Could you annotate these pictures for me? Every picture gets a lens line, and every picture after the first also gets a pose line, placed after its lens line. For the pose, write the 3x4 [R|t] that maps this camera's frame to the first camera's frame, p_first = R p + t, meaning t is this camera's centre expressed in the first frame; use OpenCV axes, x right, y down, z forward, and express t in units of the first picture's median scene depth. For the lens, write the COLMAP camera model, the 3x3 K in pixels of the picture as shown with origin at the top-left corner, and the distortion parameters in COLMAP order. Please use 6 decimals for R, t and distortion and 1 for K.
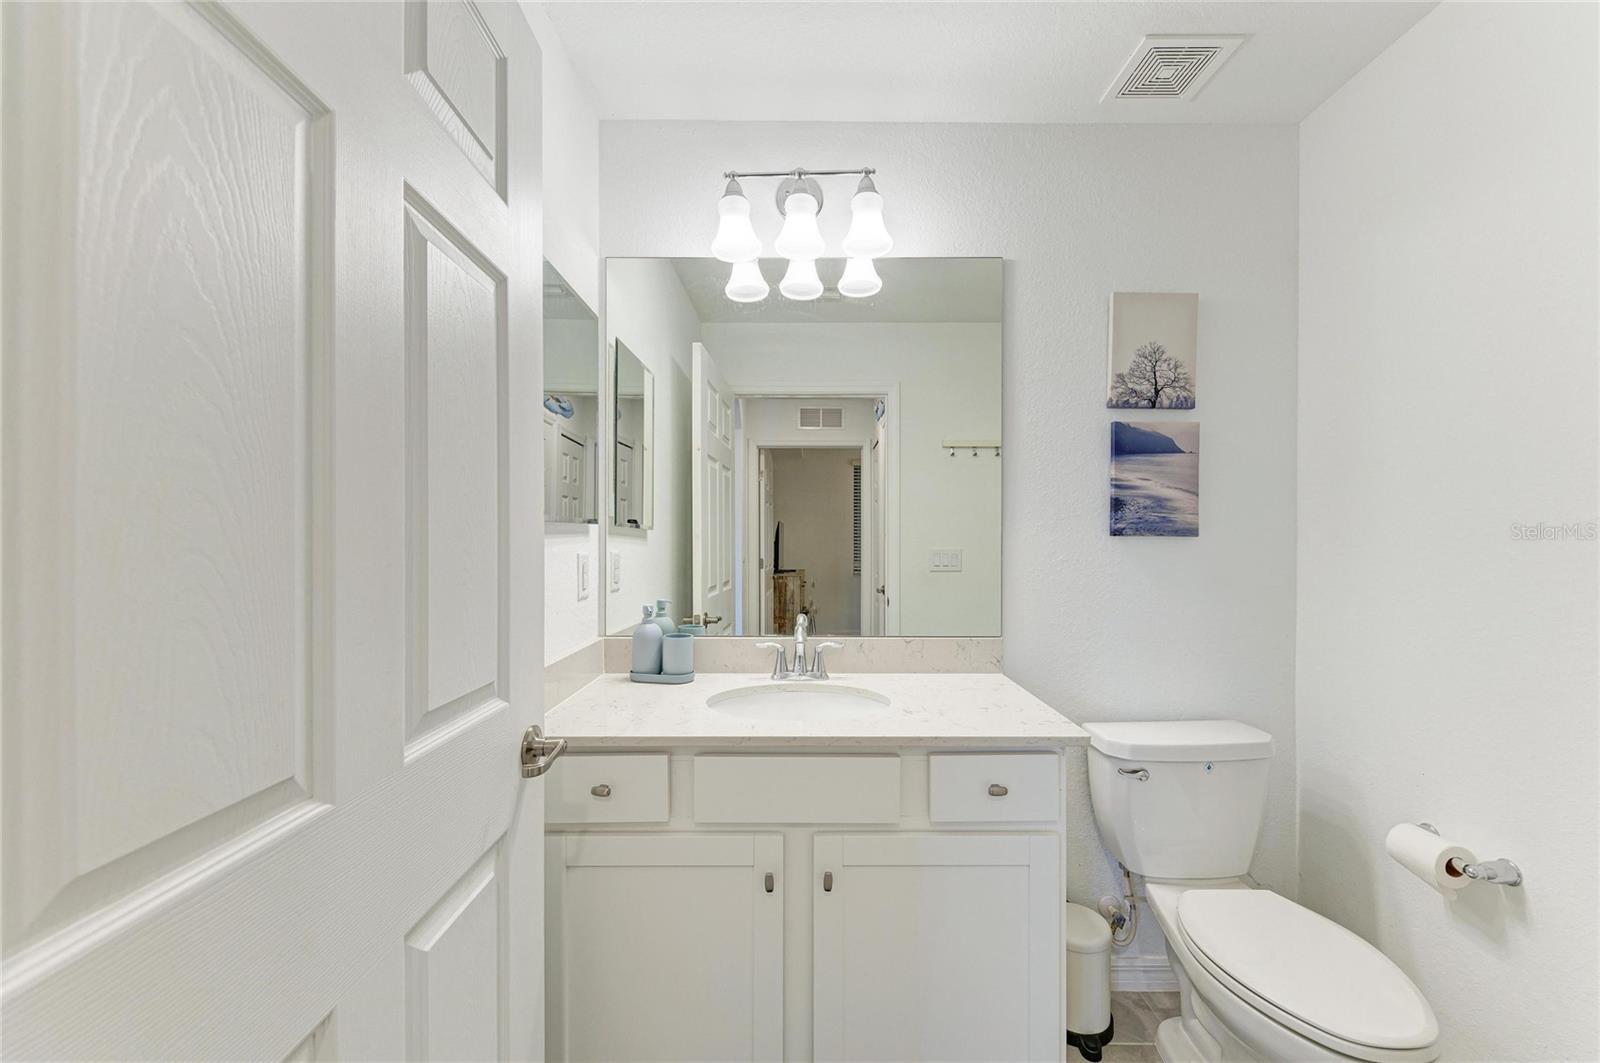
lens RADIAL K [[627.3, 0, 806.9], [0, 627.3, 548.6], [0, 0, 1]] dist [0.015014, -0.004021]
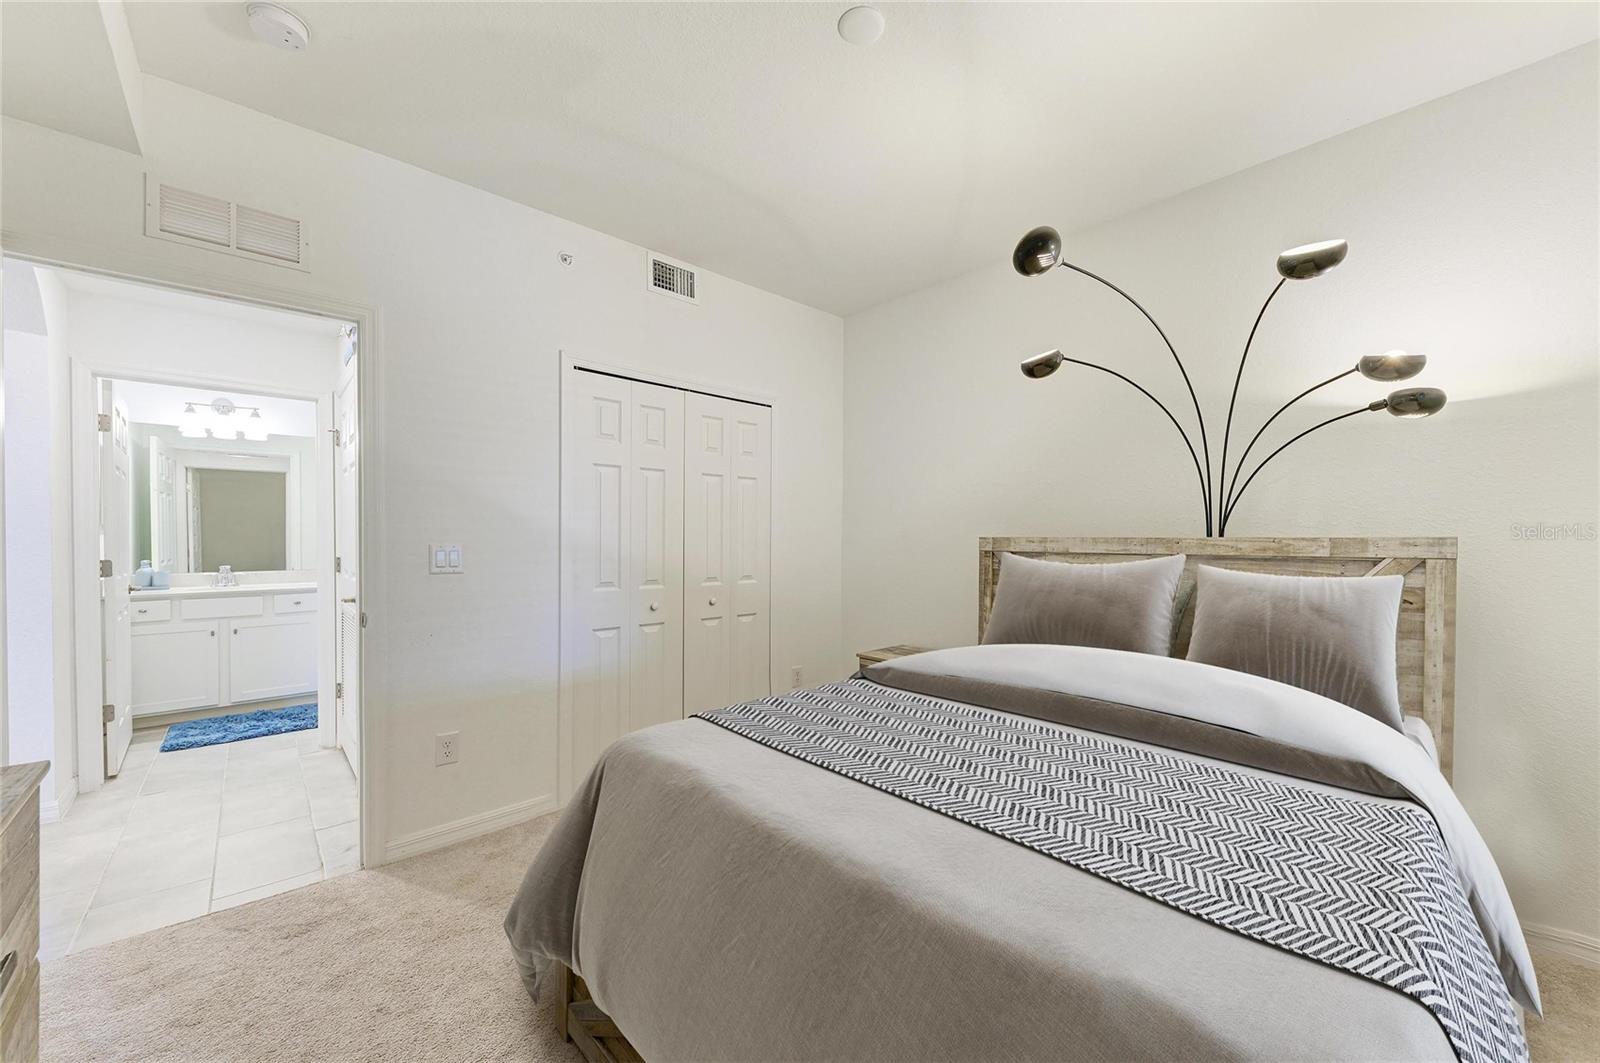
lens RADIAL K [[627.3, 0, 805.0], [0, 627.3, 538.1], [0, 0, 1]] dist [0.015014, -0.004021]
pose [[0.748427, -0.004625, 0.663201, 0.074504], [0.003778, 0.999989, 0.002710, 0.002585], [-0.663206, 0.000478, 0.748437, -4.012481]]
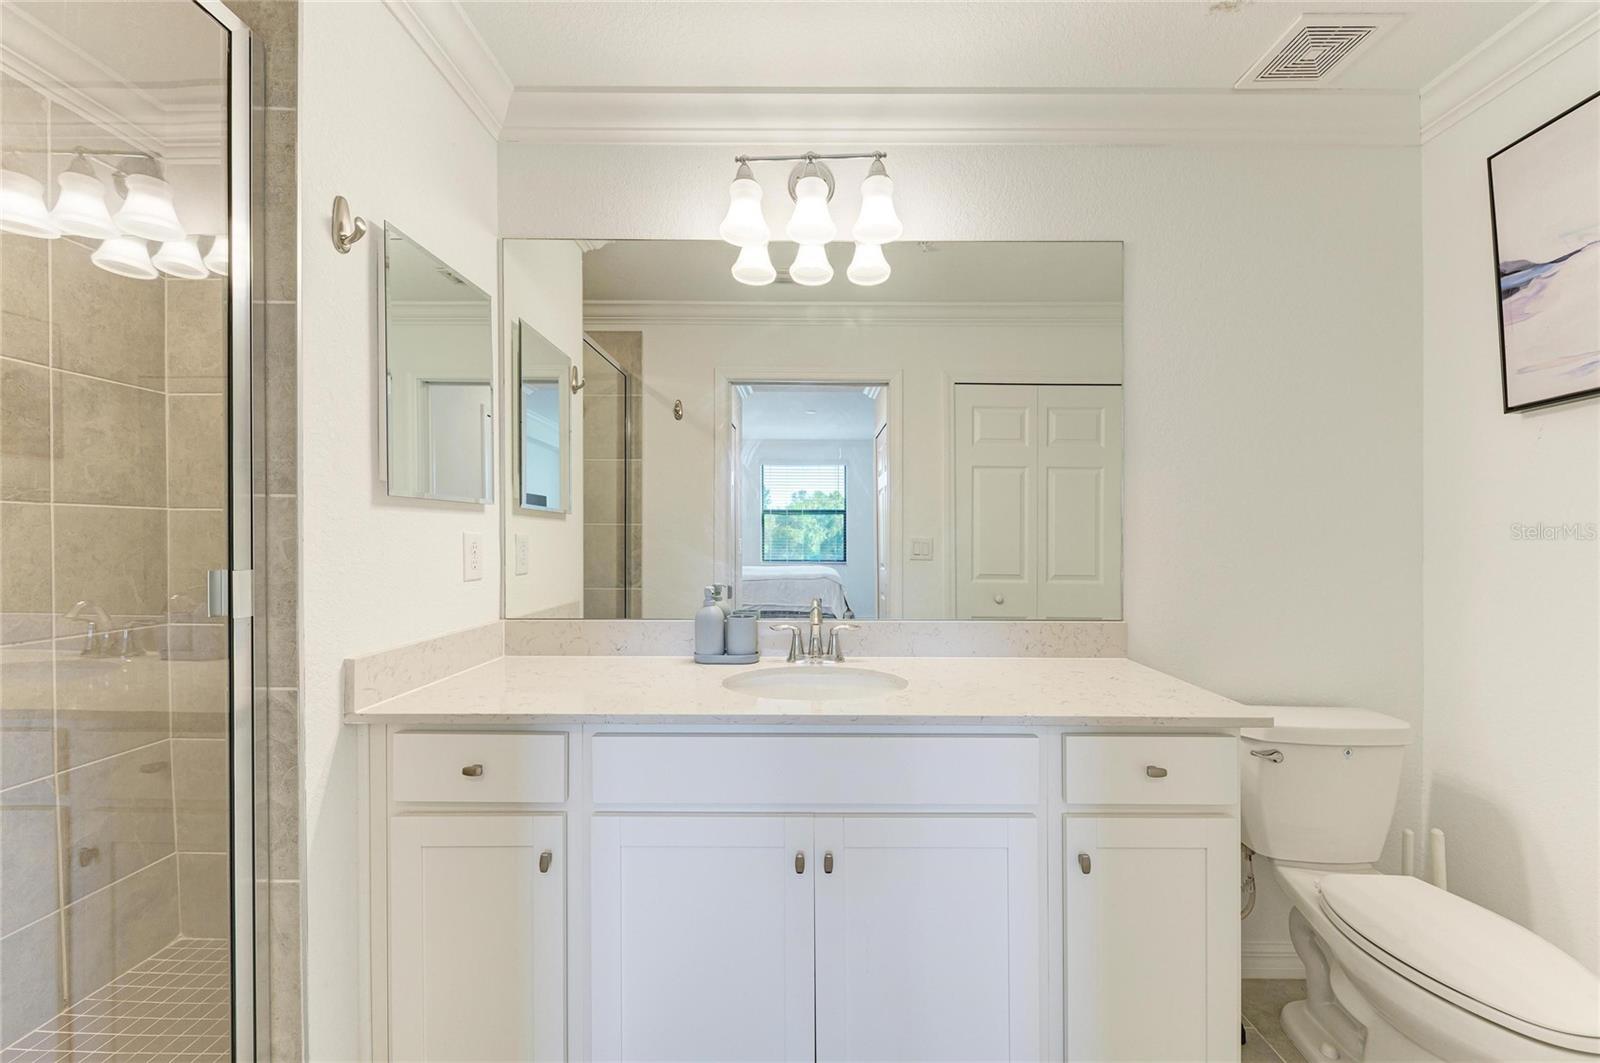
lens RADIAL K [[627.3, 0, 799.6], [0, 627.3, 529.5], [0, 0, 1]] dist [0.015014, -0.004021]
pose [[0.999973, 0.001676, -0.007214, -0.028762], [-0.001704, 0.999991, -0.003789, 0.000663], [0.007208, 0.003802, 0.999967, -0.000505]]
